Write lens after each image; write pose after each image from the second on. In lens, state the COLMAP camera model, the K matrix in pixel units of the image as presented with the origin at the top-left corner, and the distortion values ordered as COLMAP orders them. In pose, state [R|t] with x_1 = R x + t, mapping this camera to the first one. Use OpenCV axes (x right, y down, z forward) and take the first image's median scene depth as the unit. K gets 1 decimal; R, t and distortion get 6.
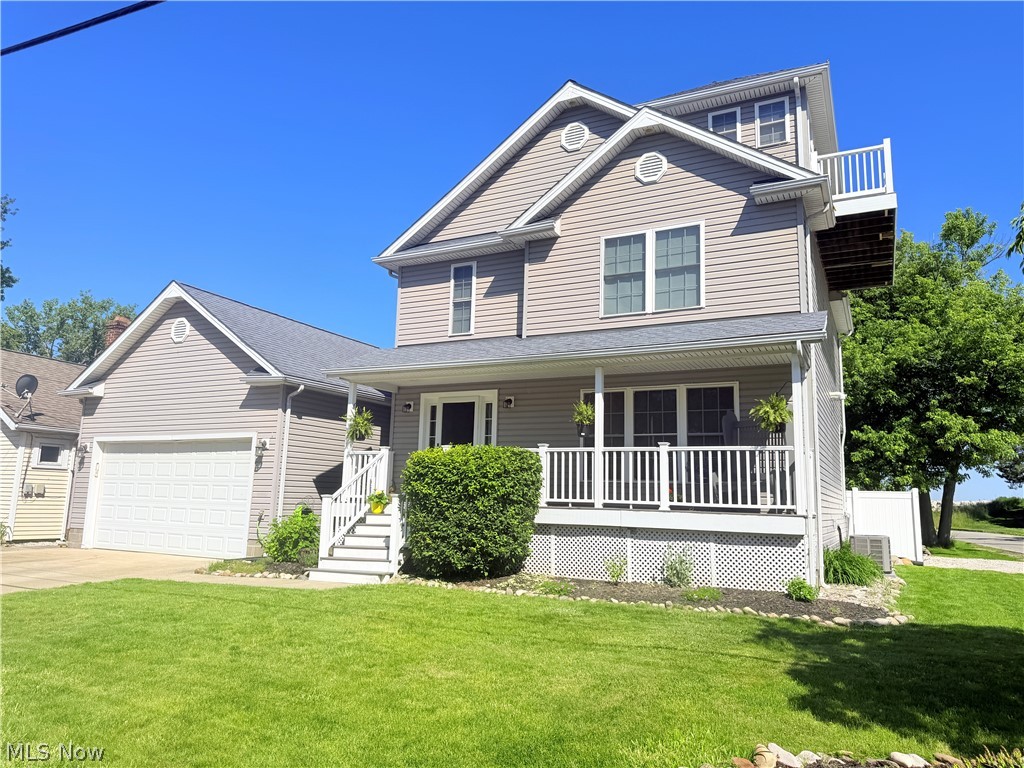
lens RADIAL K [[692.1, 0, 514.7], [0, 692.1, 395.5], [0, 0, 1]] dist [0.055792, -0.009248]
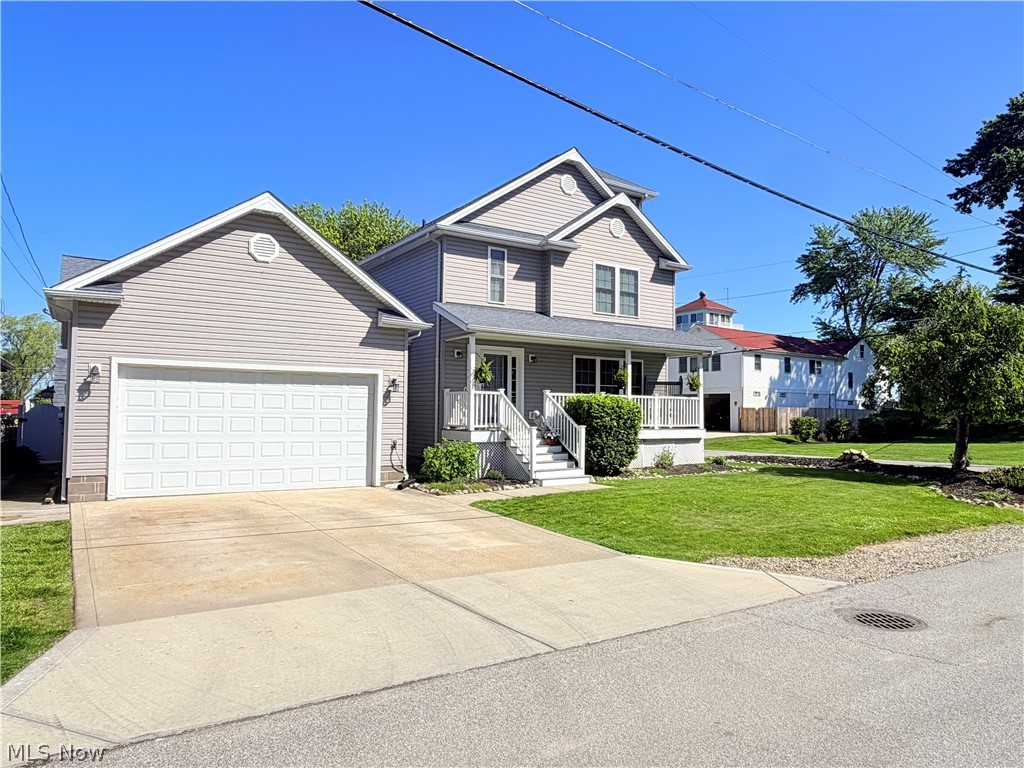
lens RADIAL K [[678.0, 0, 511.4], [0, 678.0, 382.0], [0, 0, 1]] dist [-0.000505, -0.001511]
pose [[0.509214, 0.023179, 0.860328, -1.295773], [-0.121191, 0.991608, 0.045015, 0.000034], [-0.852064, -0.127186, 0.507750, 0.327299]]
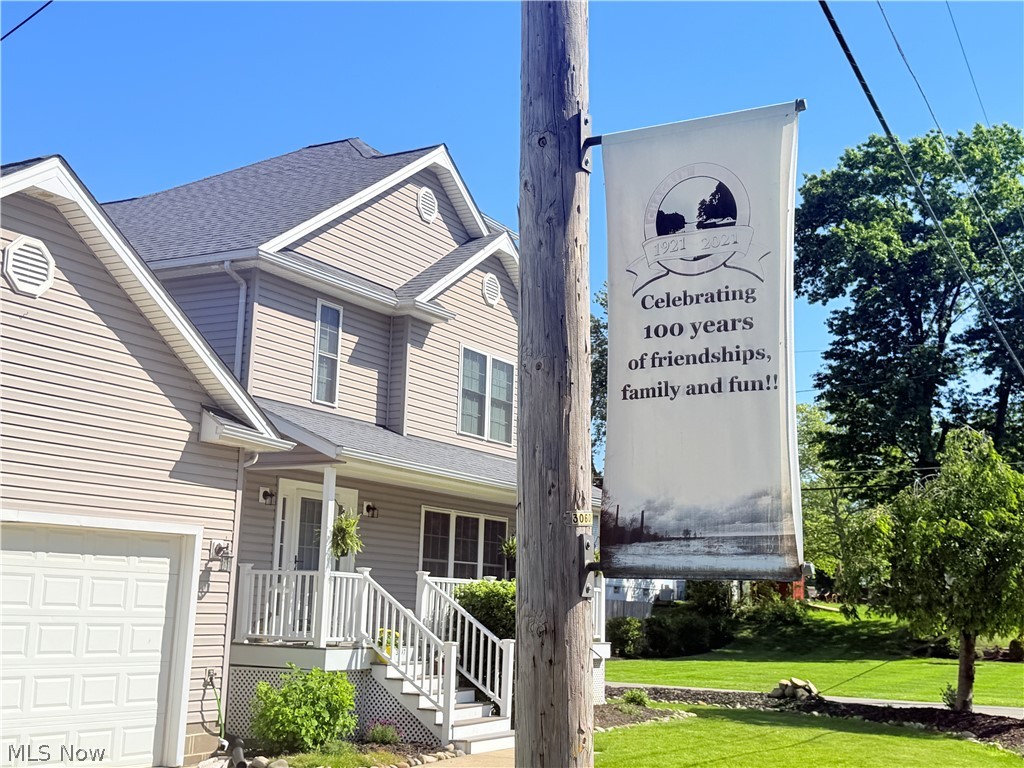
lens RADIAL K [[1284.9, 0, 514.0], [0, 1284.9, 382.3], [0, 0, 1]] dist [0.106658, 0.000000]
pose [[0.062964, 0.152277, 0.986330, -1.519634], [-0.173023, 0.974991, -0.139482, 0.046226], [-0.982903, -0.161875, 0.087737, 0.763853]]
